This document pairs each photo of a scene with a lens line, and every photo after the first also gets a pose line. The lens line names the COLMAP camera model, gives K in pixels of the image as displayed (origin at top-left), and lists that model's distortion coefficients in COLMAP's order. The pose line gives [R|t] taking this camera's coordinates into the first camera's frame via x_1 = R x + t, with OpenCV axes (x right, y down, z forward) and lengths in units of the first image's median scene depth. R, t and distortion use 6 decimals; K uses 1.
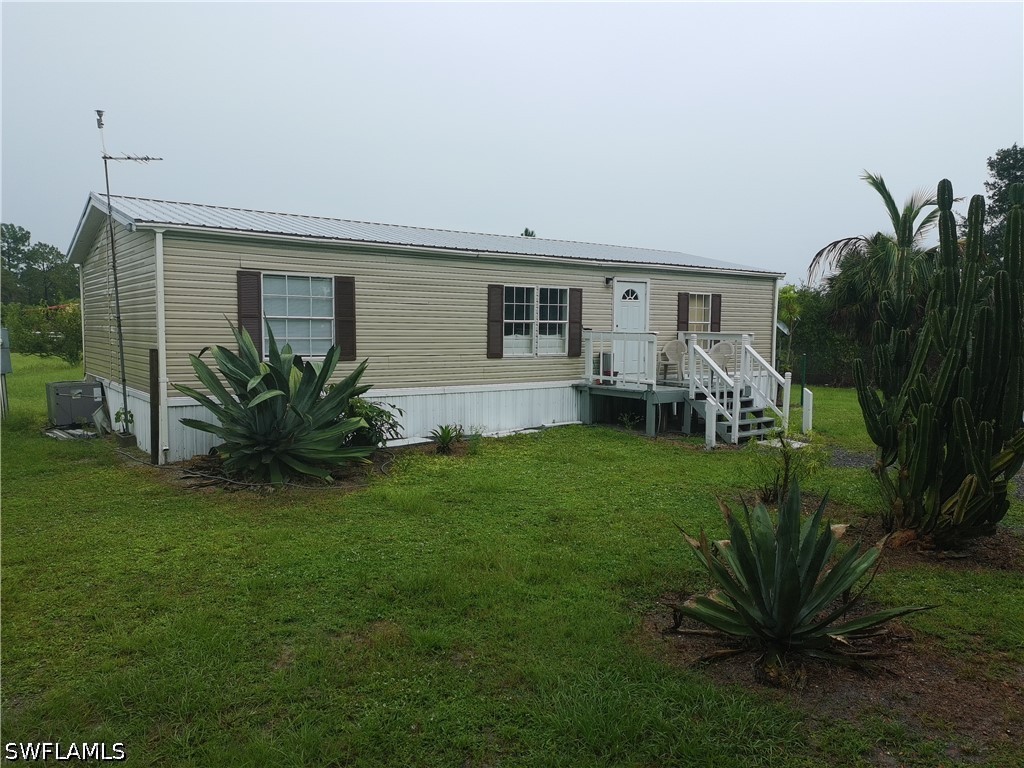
lens RADIAL K [[764.5, 0, 515.7], [0, 764.5, 386.7], [0, 0, 1]] dist [0.035877, -0.004870]
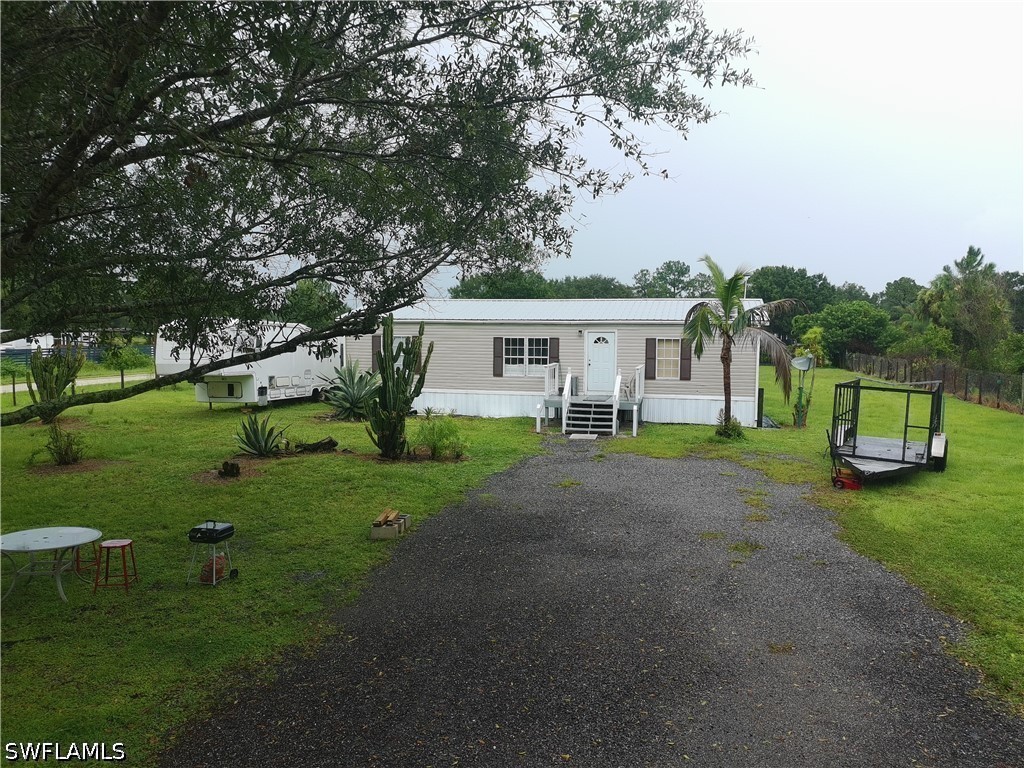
lens RADIAL K [[764.5, 0, 511.3], [0, 764.5, 387.1], [0, 0, 1]] dist [0.035877, -0.004870]
pose [[0.644039, 0.052800, -0.763168, 1.357286], [-0.063327, 0.997871, 0.015596, -0.041388], [0.762367, 0.038284, 0.646012, -0.164217]]
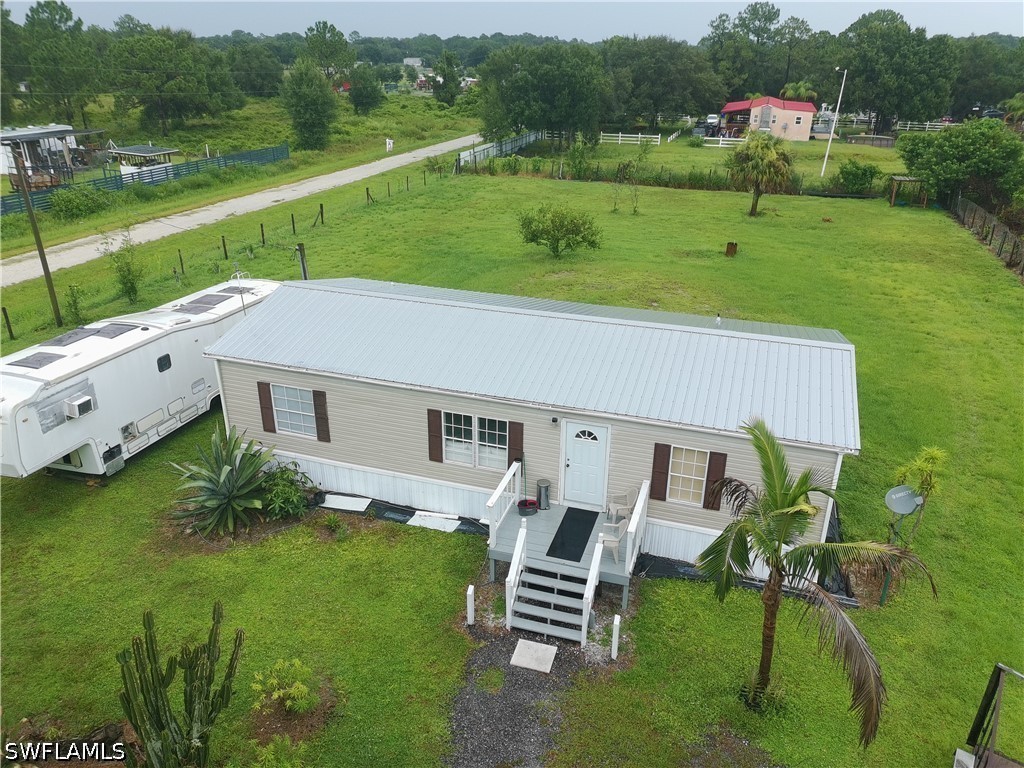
lens RADIAL K [[764.5, 0, 512.6], [0, 764.5, 385.7], [0, 0, 1]] dist [0.035877, -0.004870]
pose [[0.585196, 0.323747, -0.743461, 0.908459], [-0.073713, 0.934285, 0.348822, -0.581343], [0.807535, -0.149327, 0.570604, 0.388055]]
